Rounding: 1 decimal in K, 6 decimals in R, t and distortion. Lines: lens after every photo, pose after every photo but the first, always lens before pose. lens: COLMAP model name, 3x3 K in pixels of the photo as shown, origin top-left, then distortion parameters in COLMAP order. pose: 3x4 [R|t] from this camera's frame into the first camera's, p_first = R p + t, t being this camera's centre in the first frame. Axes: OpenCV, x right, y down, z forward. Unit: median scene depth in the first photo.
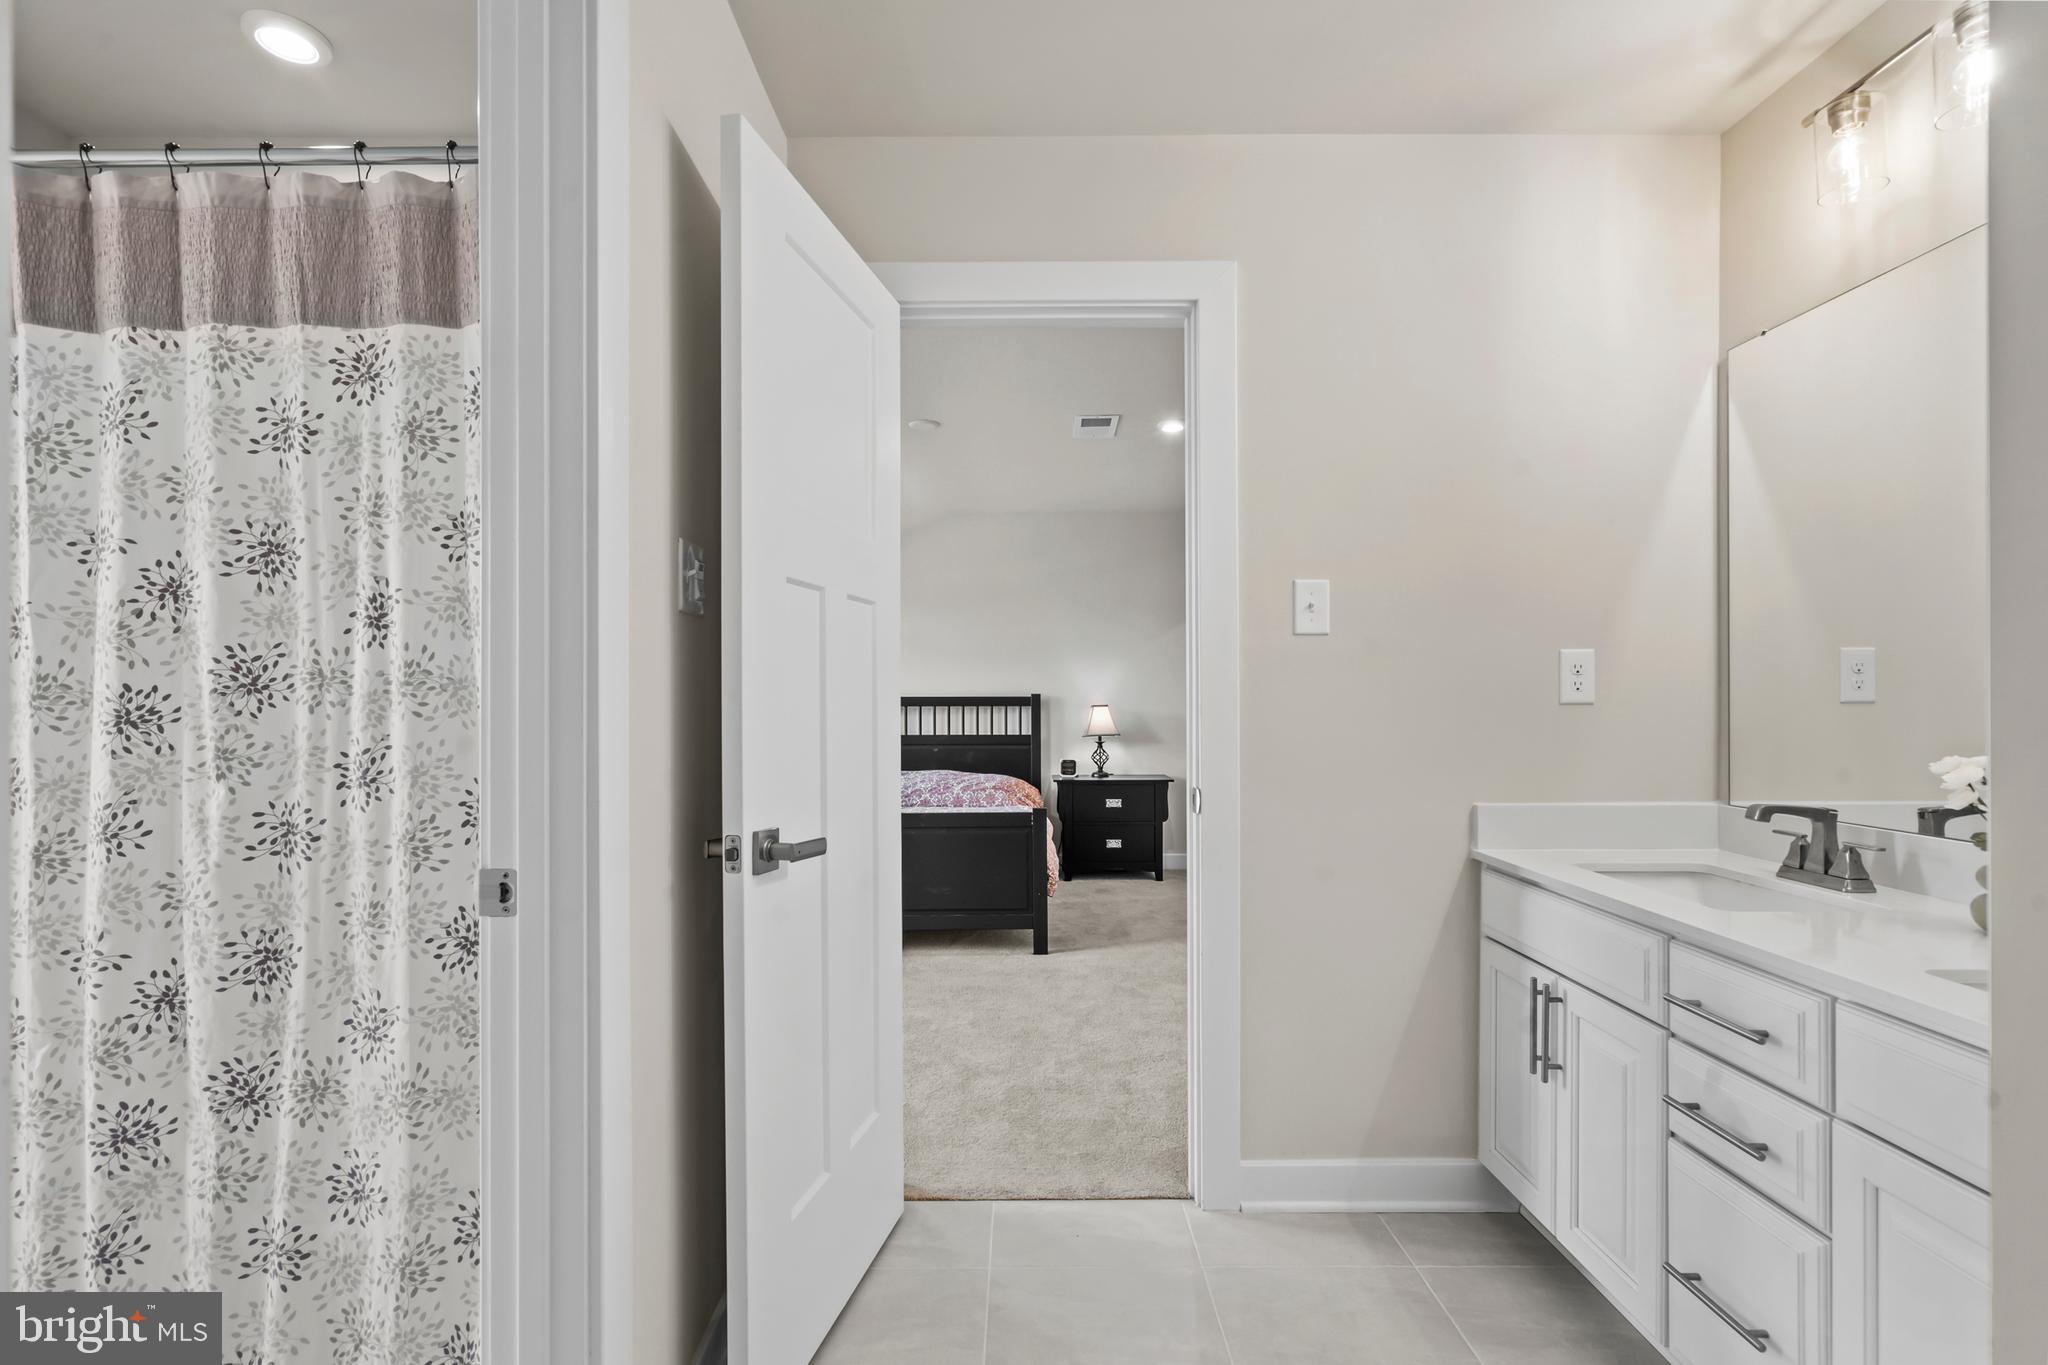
lens RADIAL K [[939.1, 0, 1023.2], [0, 939.1, 699.7], [0, 0, 1]] dist [-0.002054, -0.000037]
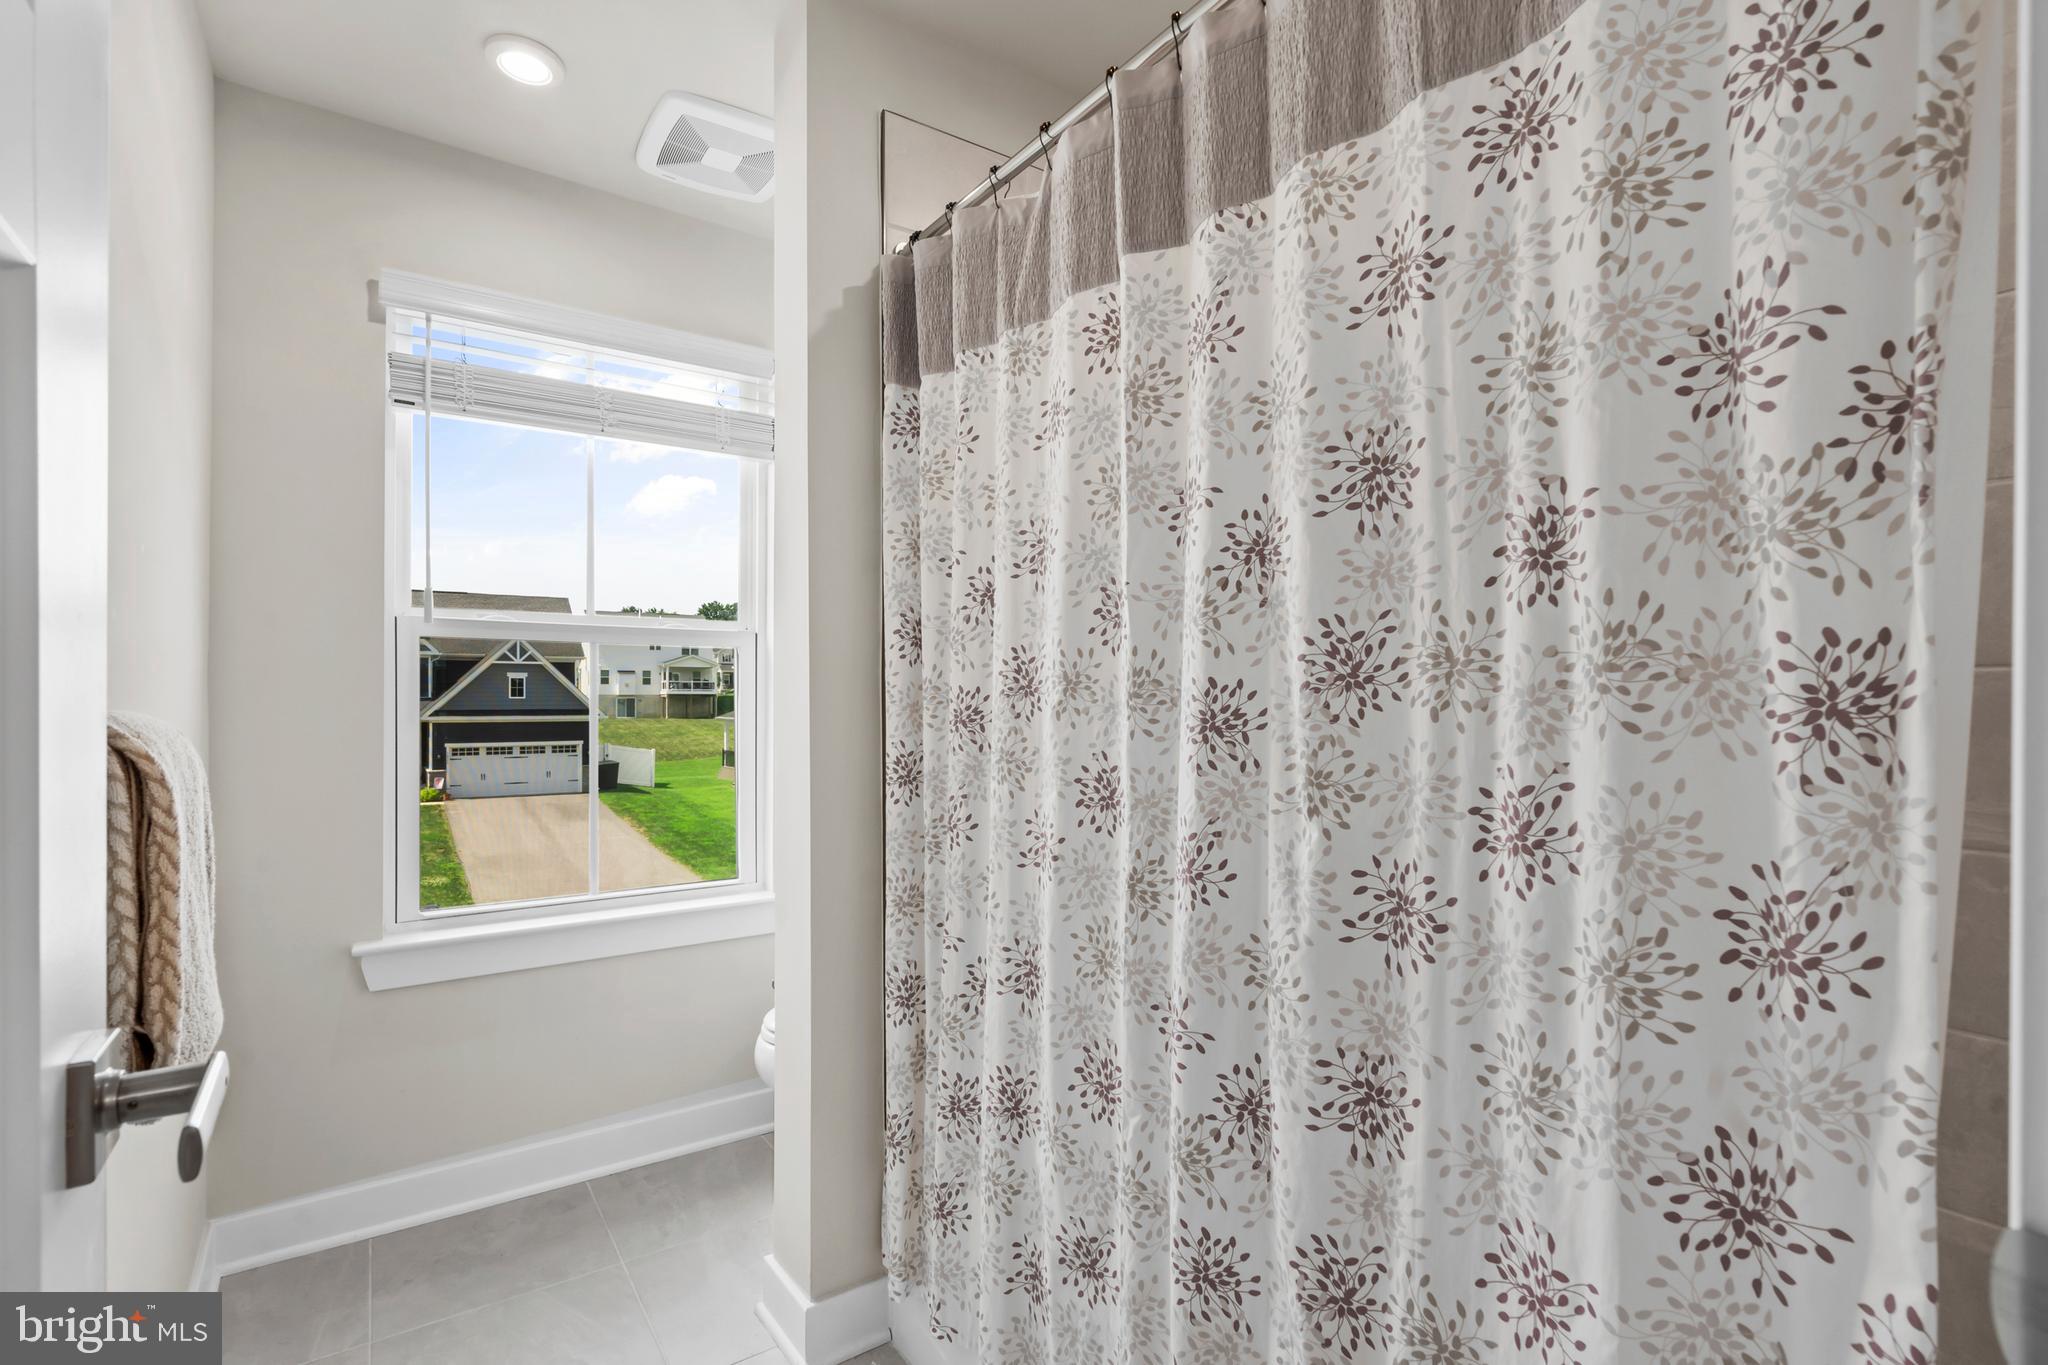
lens RADIAL K [[939.1, 0, 1021.5], [0, 939.1, 694.8], [0, 0, 1]] dist [-0.002054, -0.000037]
pose [[0.568540, -0.002330, -0.822652, -0.412112], [-0.006490, 0.999952, -0.007318, 0.003721], [0.822630, 0.009500, 0.568498, 0.434190]]
